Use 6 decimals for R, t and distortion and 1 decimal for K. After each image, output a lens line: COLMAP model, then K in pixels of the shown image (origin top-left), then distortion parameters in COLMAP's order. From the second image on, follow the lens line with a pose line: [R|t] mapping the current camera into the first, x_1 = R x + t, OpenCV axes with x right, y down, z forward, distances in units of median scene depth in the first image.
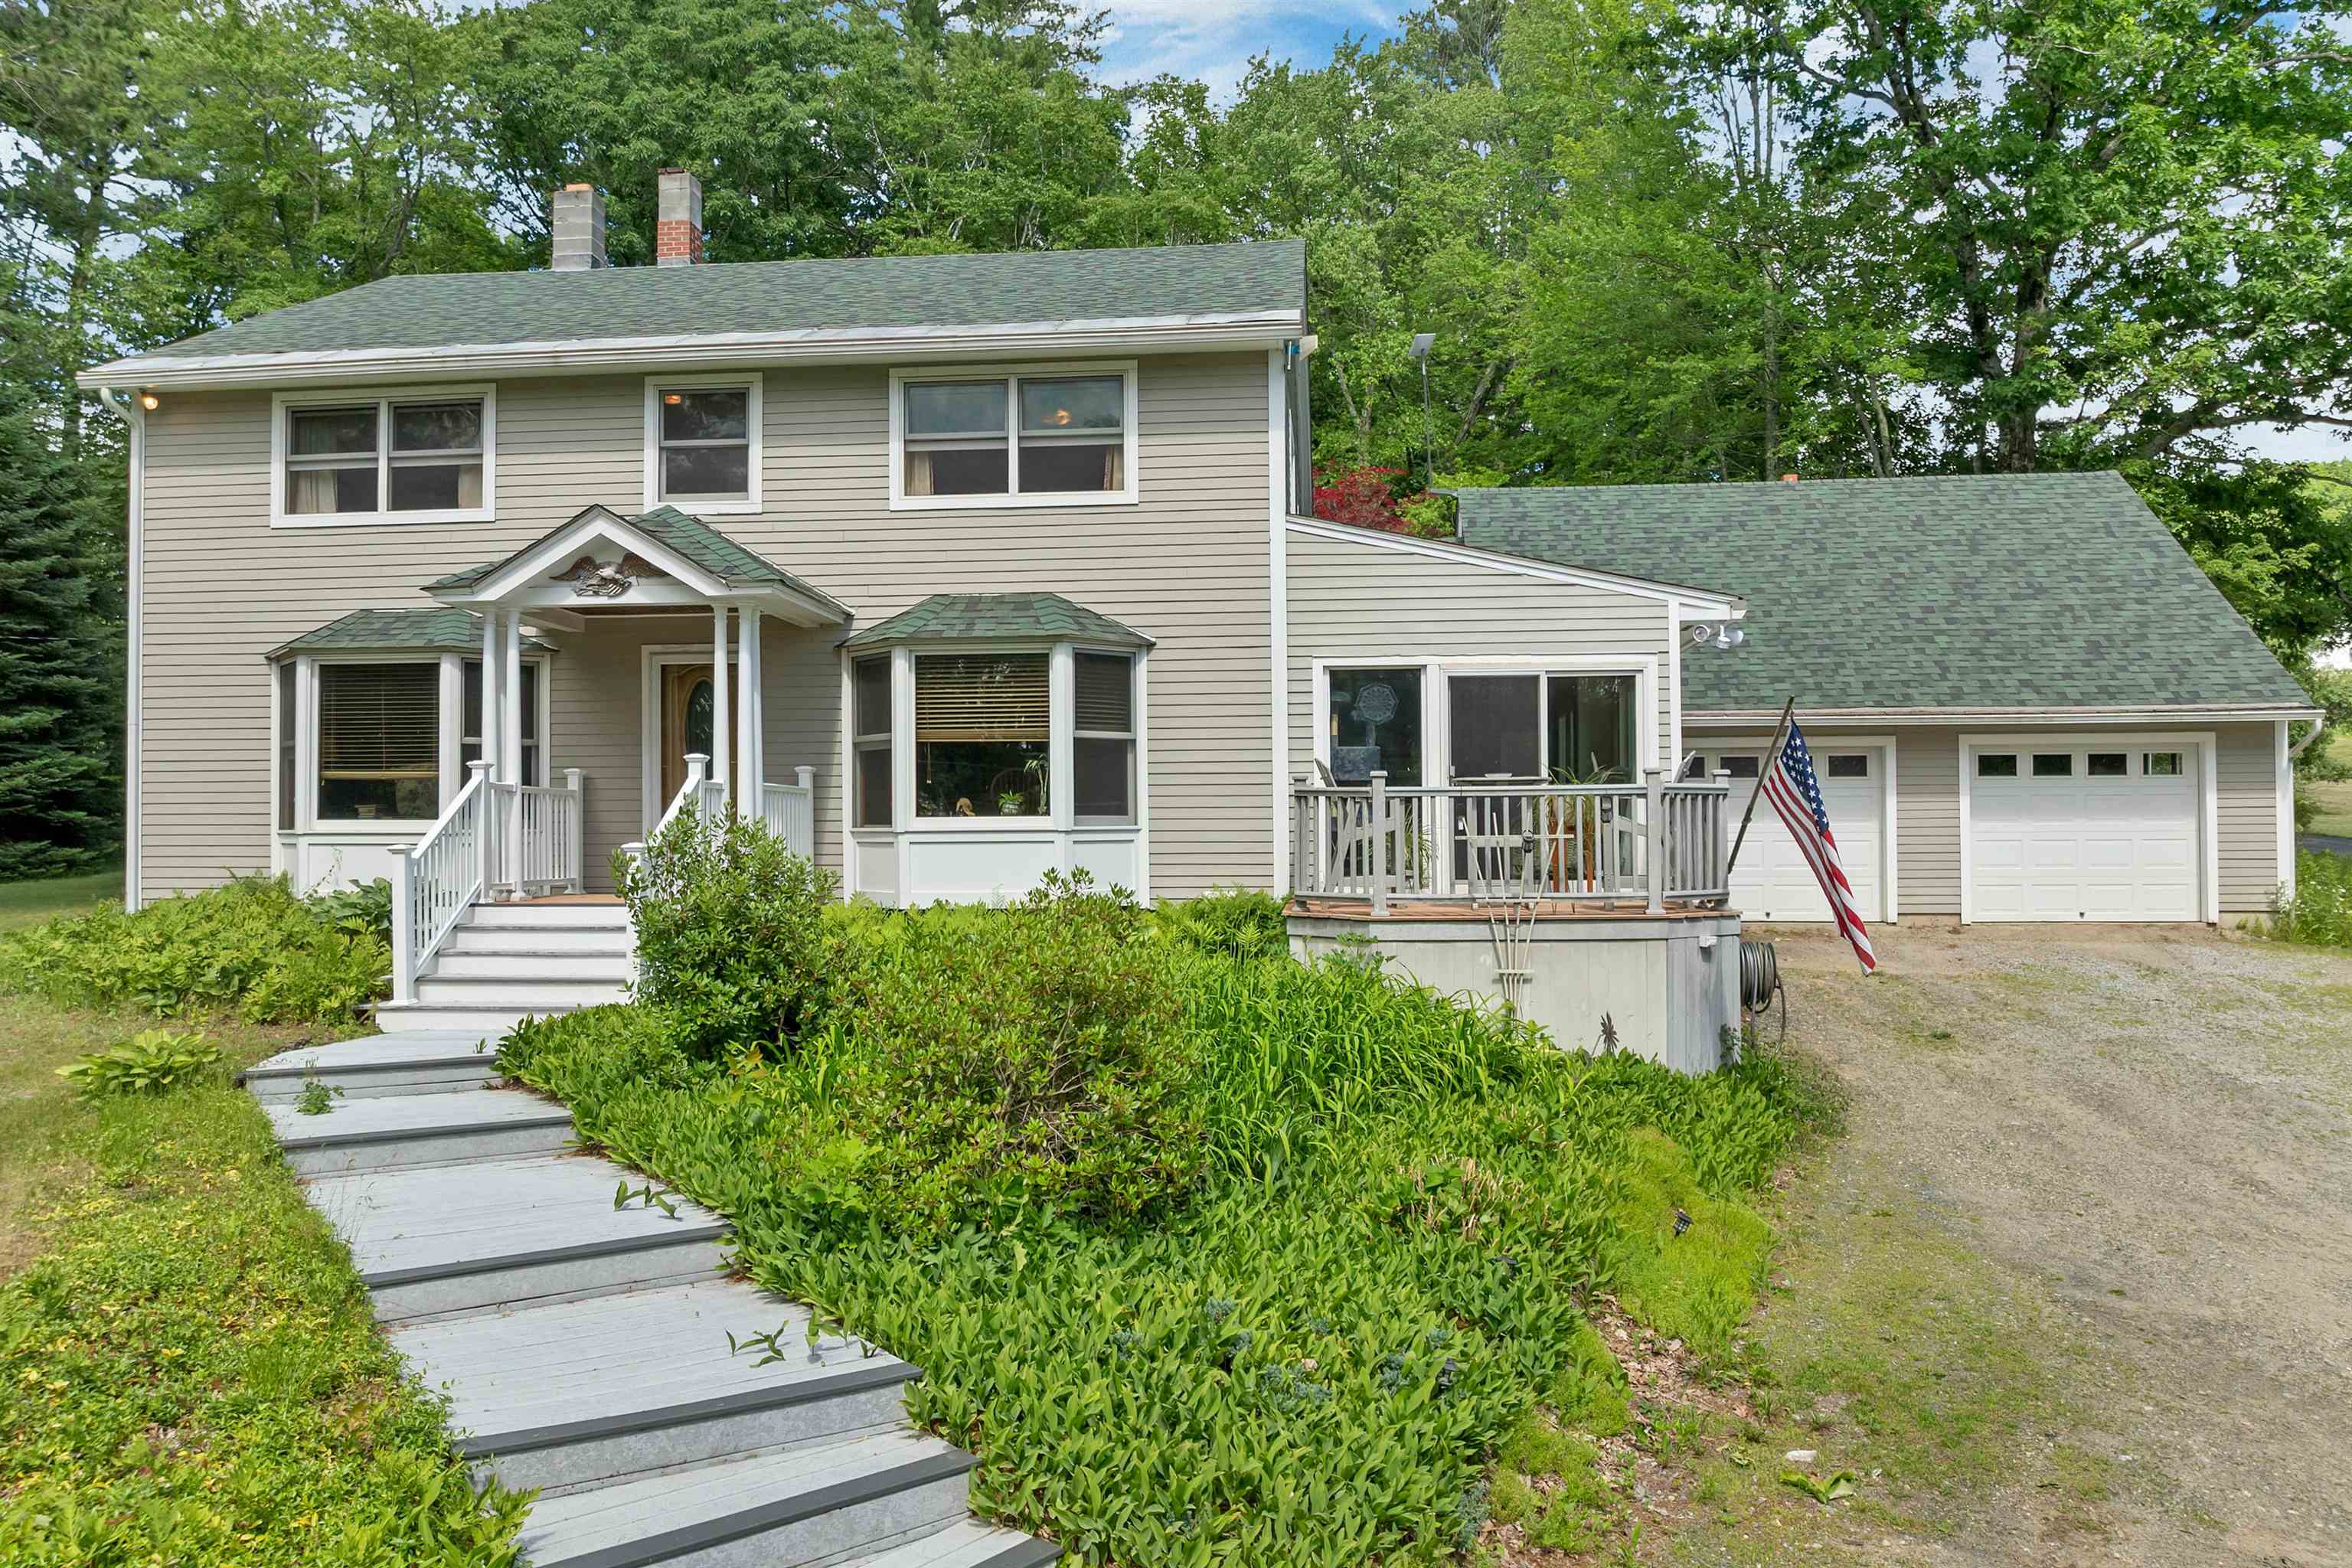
lens RADIAL K [[1700.7, 0, 1173.4], [0, 1700.7, 822.5], [0, 0, 1]] dist [-0.082750, 0.045665]
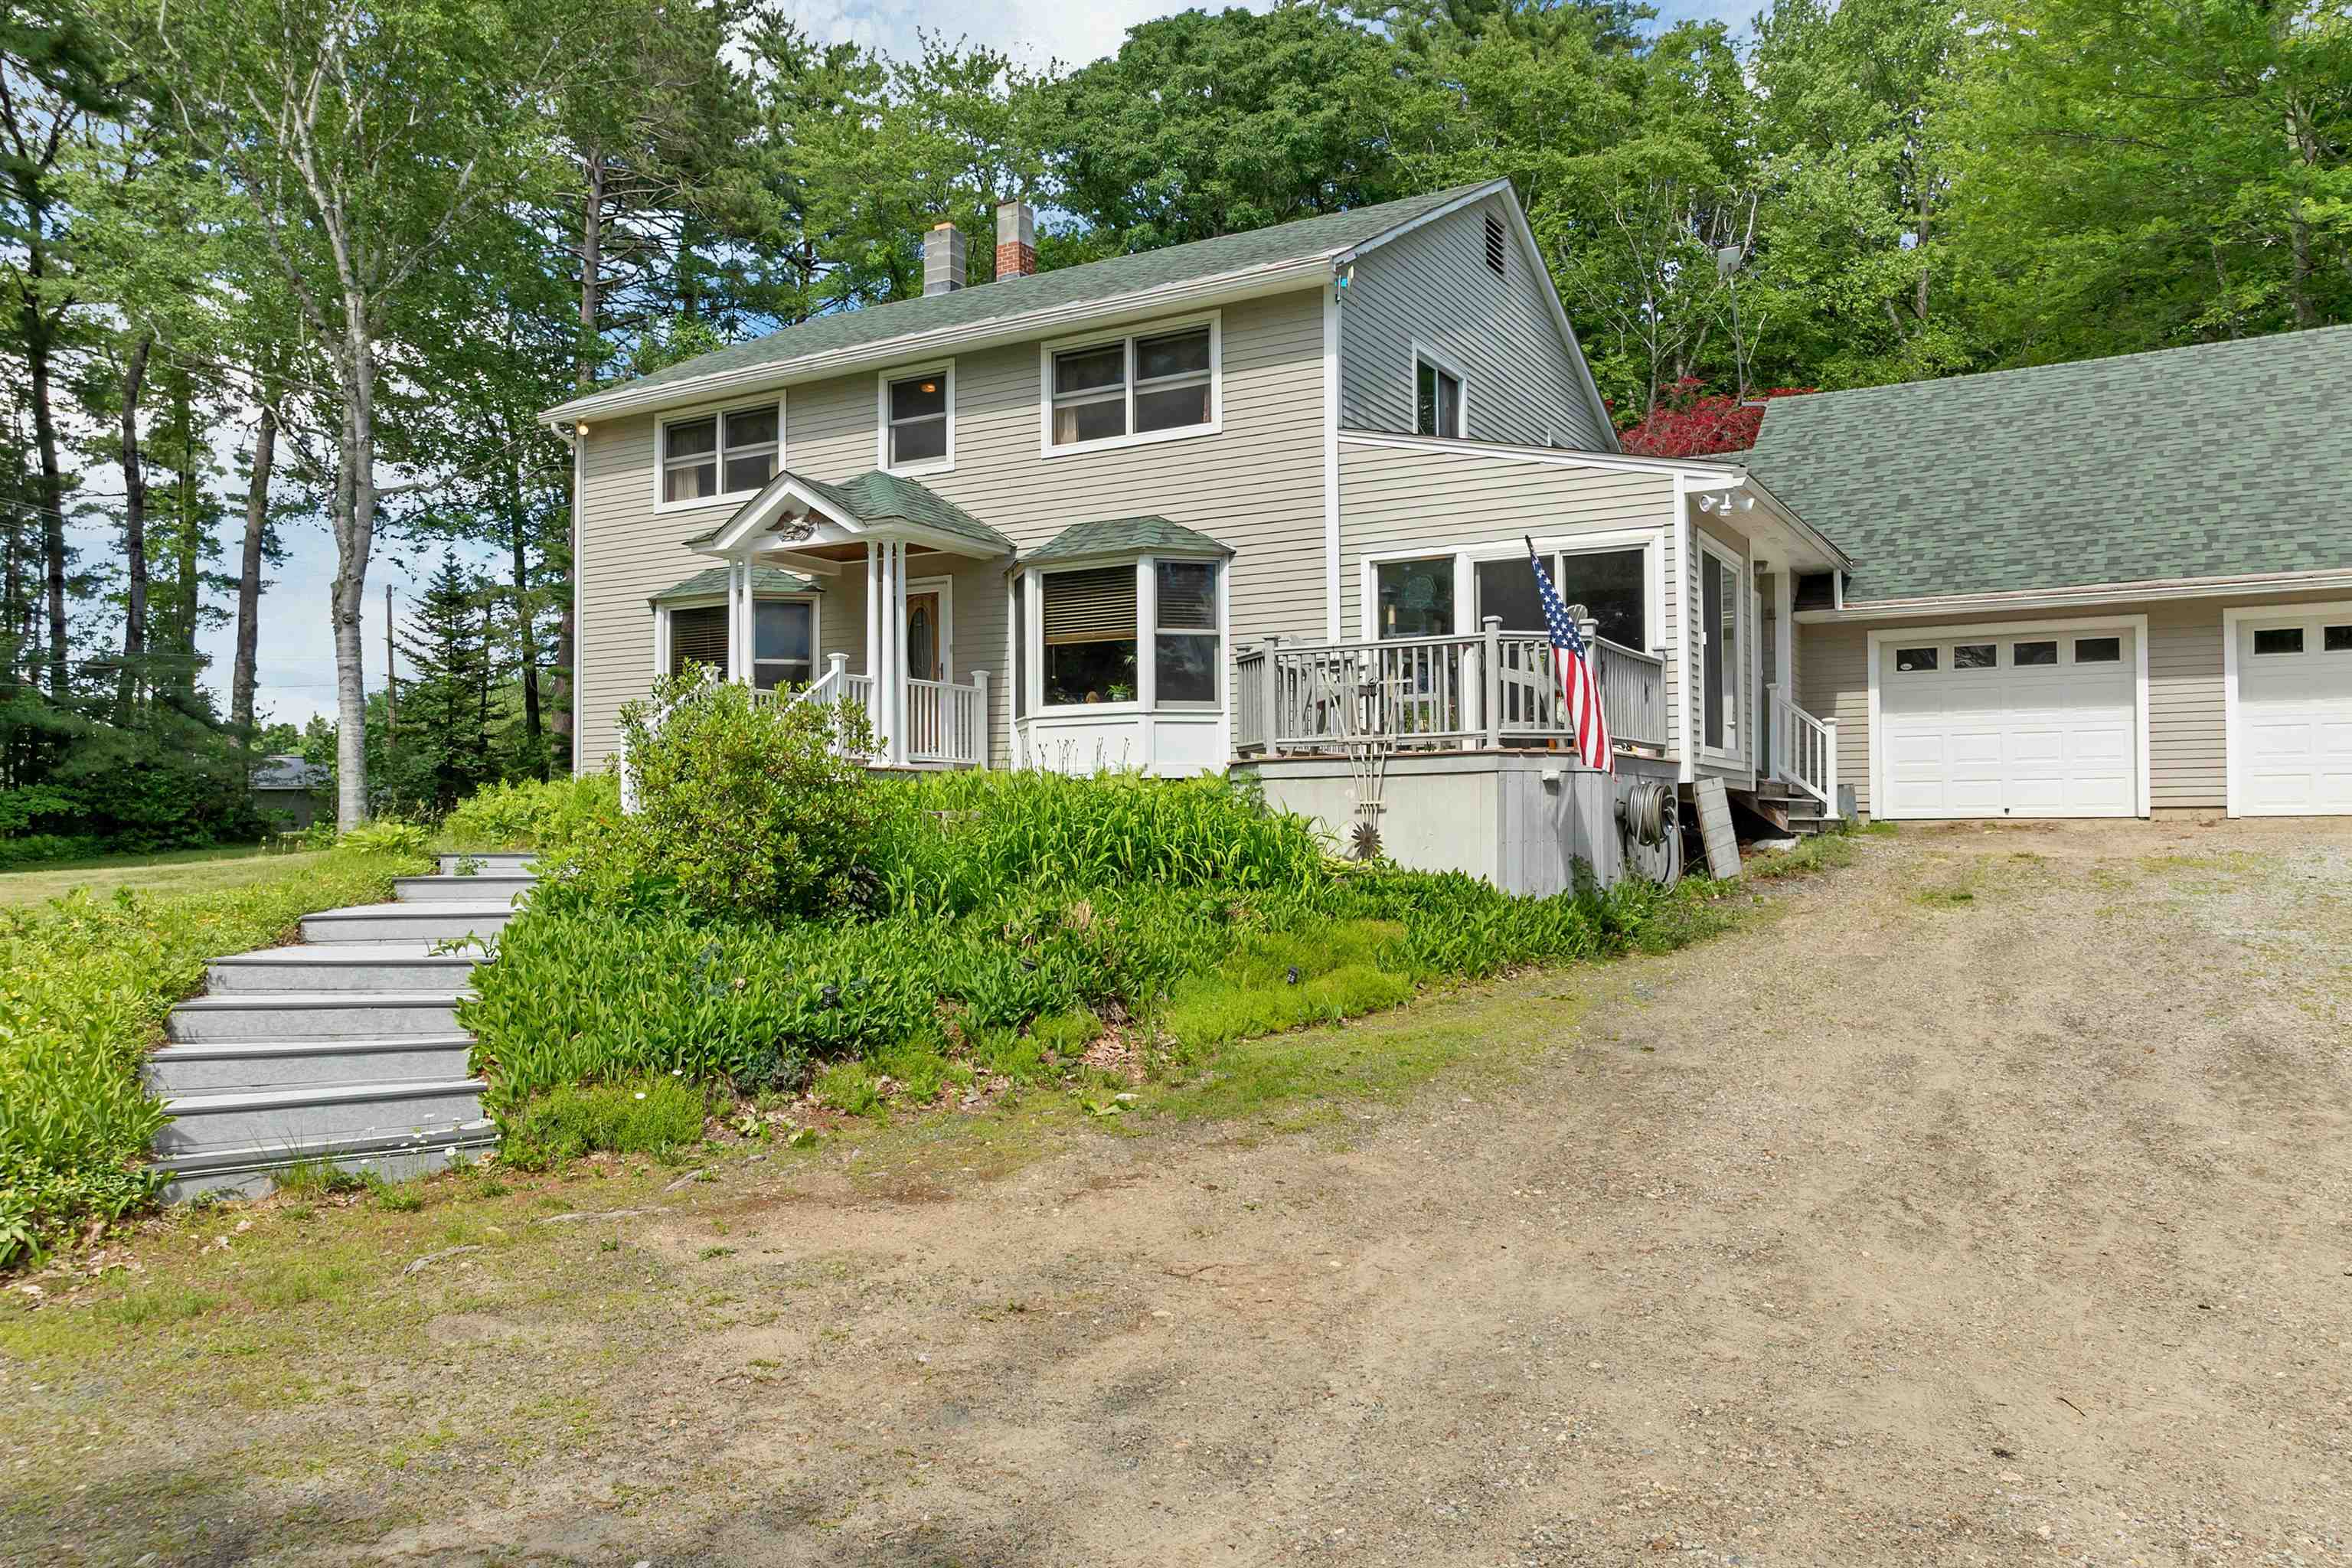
lens RADIAL K [[1700.7, 0, 1173.4], [0, 1700.7, 822.5], [0, 0, 1]] dist [-0.082750, 0.045665]
pose [[0.905220, -0.003549, -0.424928, 0.437973], [0.004848, 0.999986, 0.001976, 0.076179], [0.424915, -0.003849, 0.905225, -0.066936]]
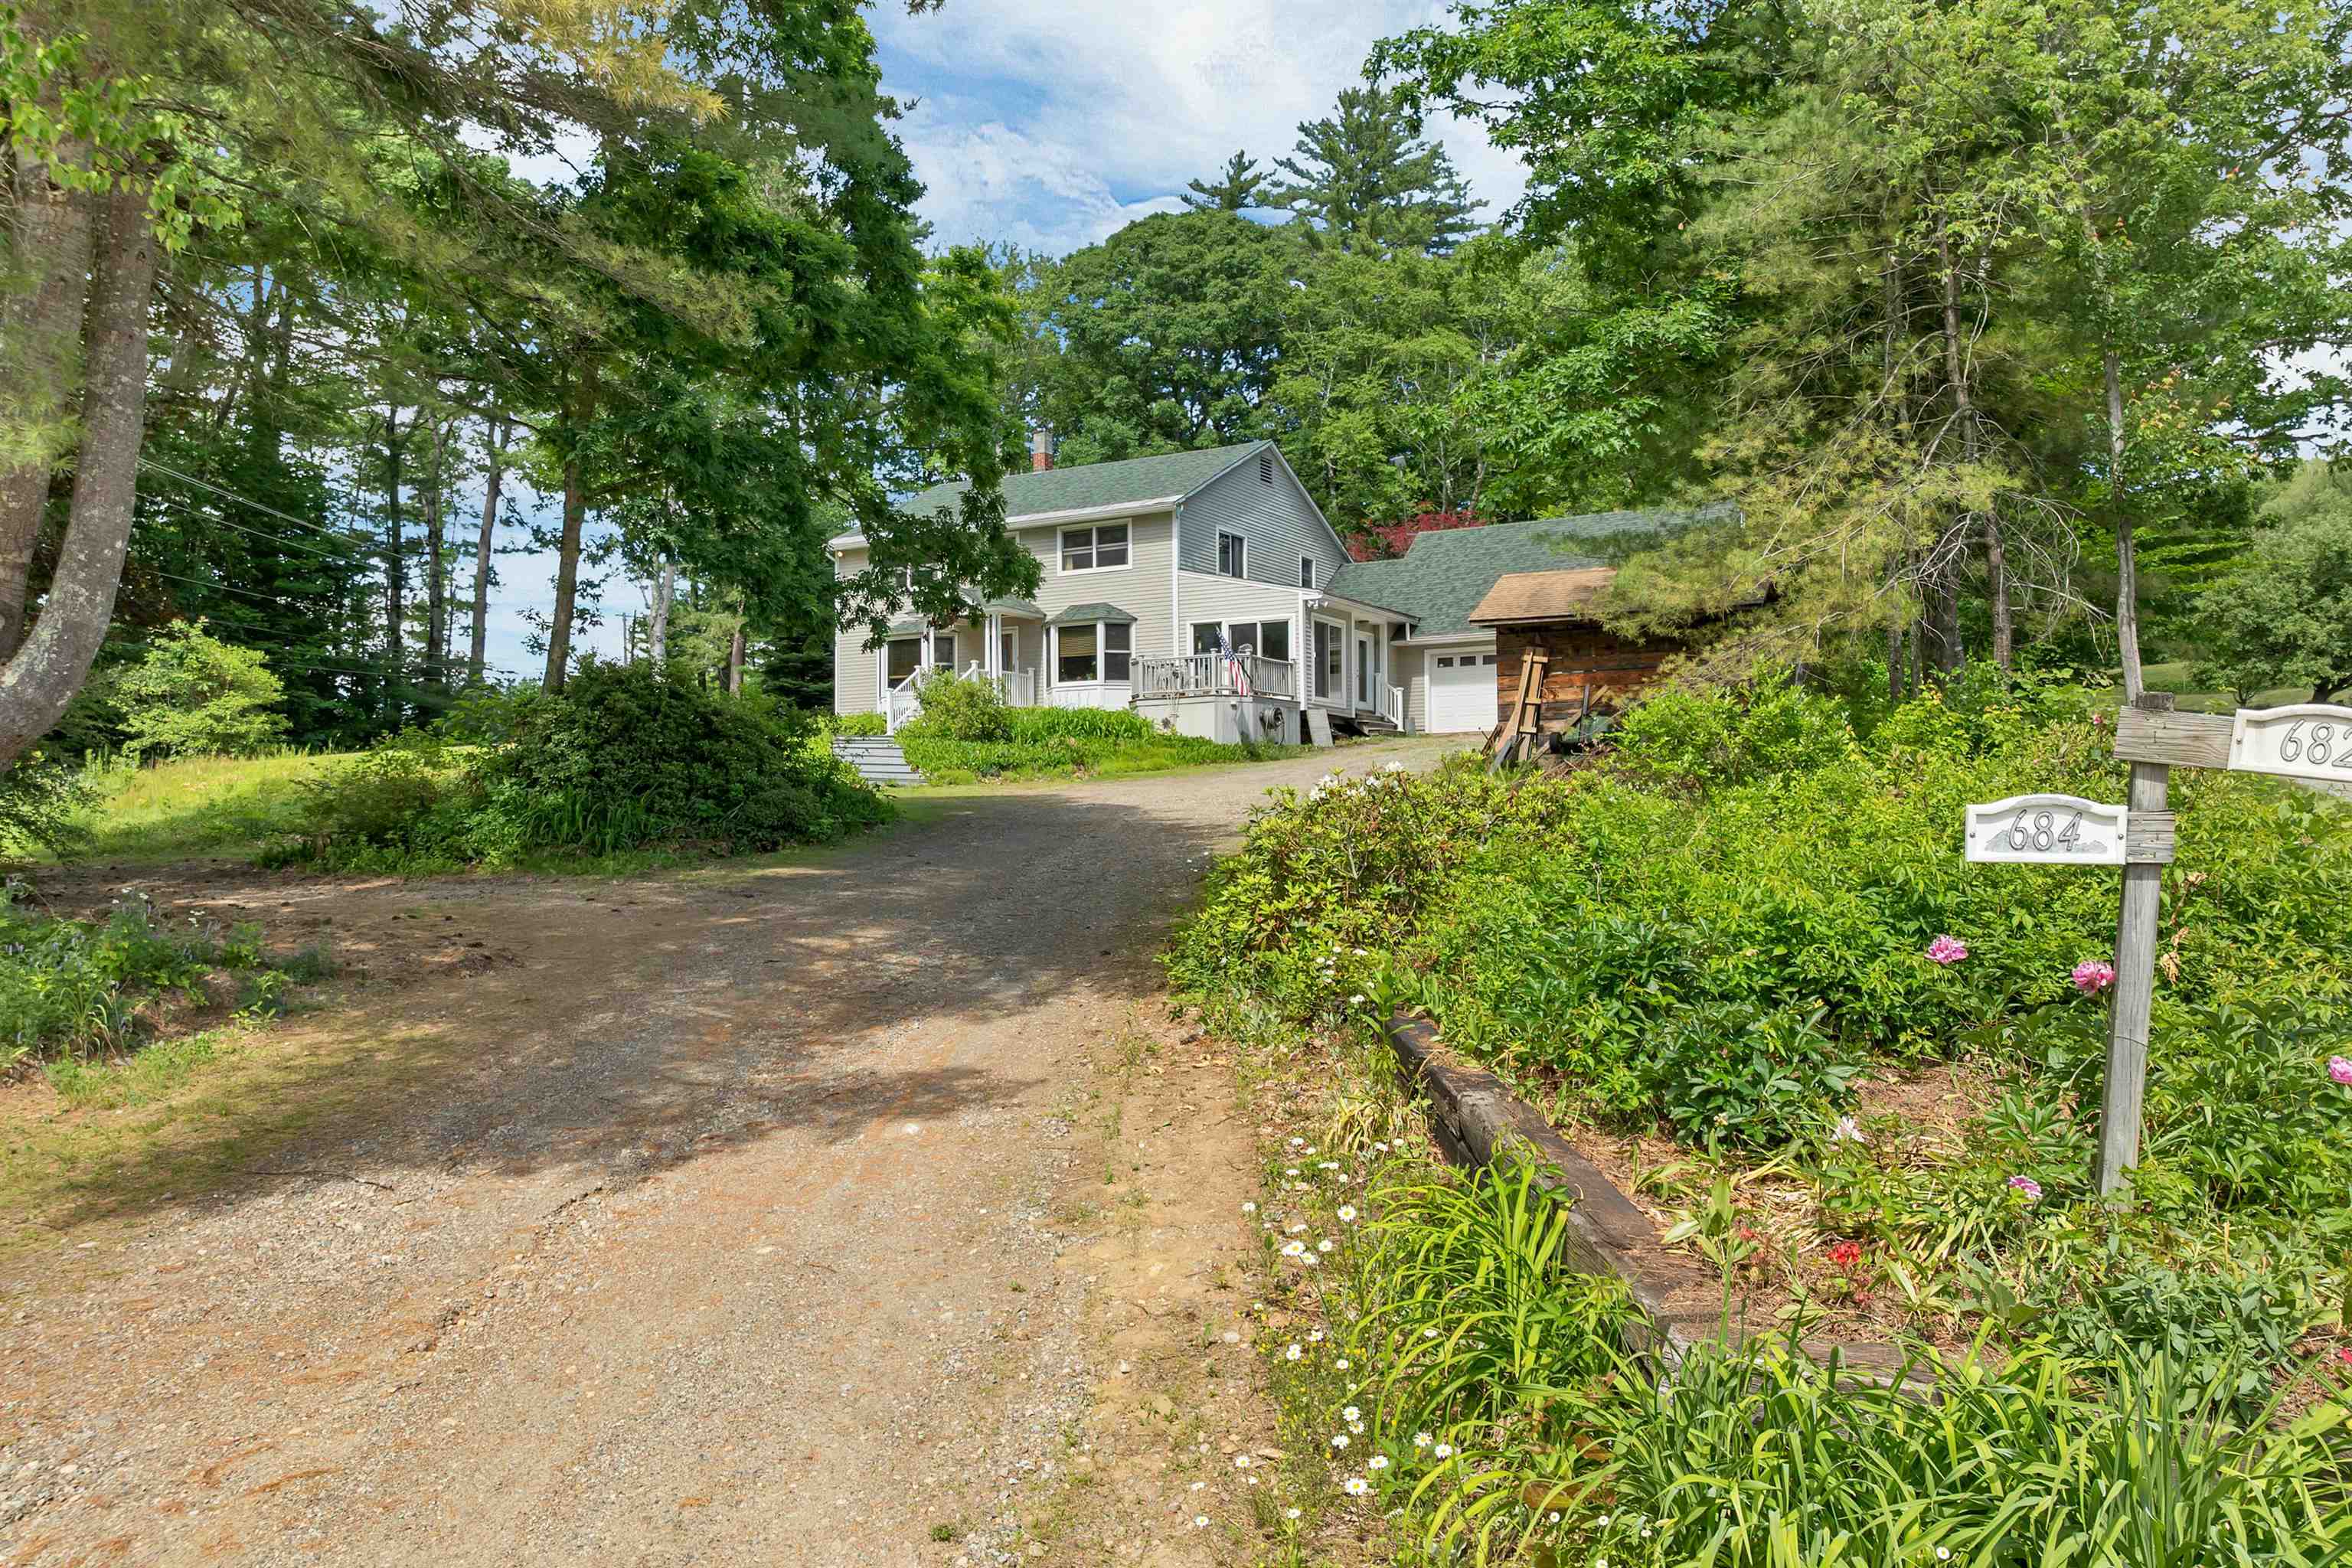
lens RADIAL K [[1700.7, 0, 1173.4], [0, 1700.7, 822.5], [0, 0, 1]] dist [-0.082750, 0.045665]
pose [[0.903852, -0.002857, -0.427836, 1.229400], [0.003984, 0.999991, 0.001740, 0.224713], [0.427827, -0.003278, 0.903855, -1.497035]]
